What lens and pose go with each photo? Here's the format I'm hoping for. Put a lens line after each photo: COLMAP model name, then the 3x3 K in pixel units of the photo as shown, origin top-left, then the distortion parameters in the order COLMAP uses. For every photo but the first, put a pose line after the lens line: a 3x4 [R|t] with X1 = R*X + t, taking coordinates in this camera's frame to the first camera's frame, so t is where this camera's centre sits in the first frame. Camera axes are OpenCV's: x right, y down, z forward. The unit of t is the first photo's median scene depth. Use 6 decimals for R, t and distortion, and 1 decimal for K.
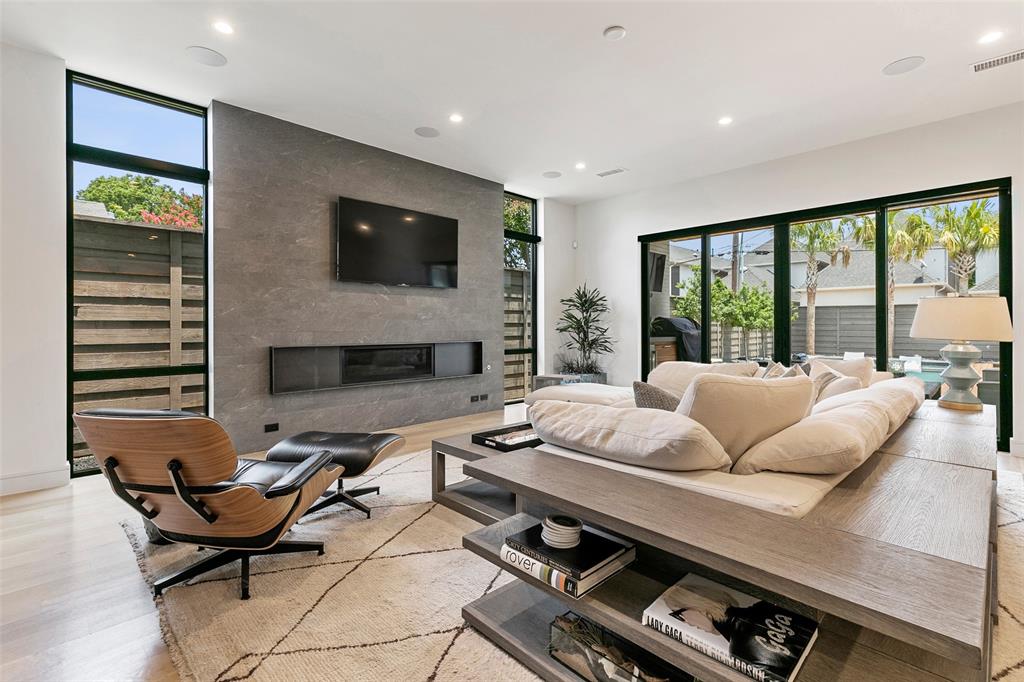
lens RADIAL K [[467.9, 0, 515.0], [0, 467.9, 332.0], [0, 0, 1]] dist [0.006137, 0.000130]
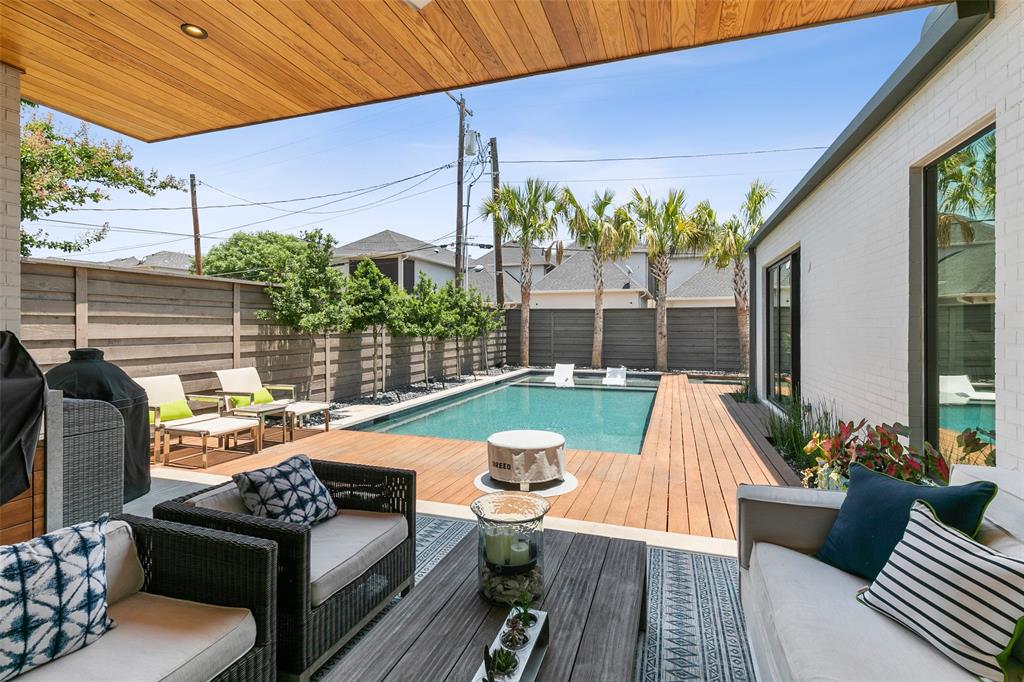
lens RADIAL K [[467.9, 0, 510.1], [0, 467.9, 334.7], [0, 0, 1]] dist [0.006137, 0.000130]
pose [[0.895716, -0.004349, 0.444605, 0.203623], [0.001773, 0.999979, 0.006211, -0.011787], [-0.444623, -0.004775, 0.895705, 0.227249]]
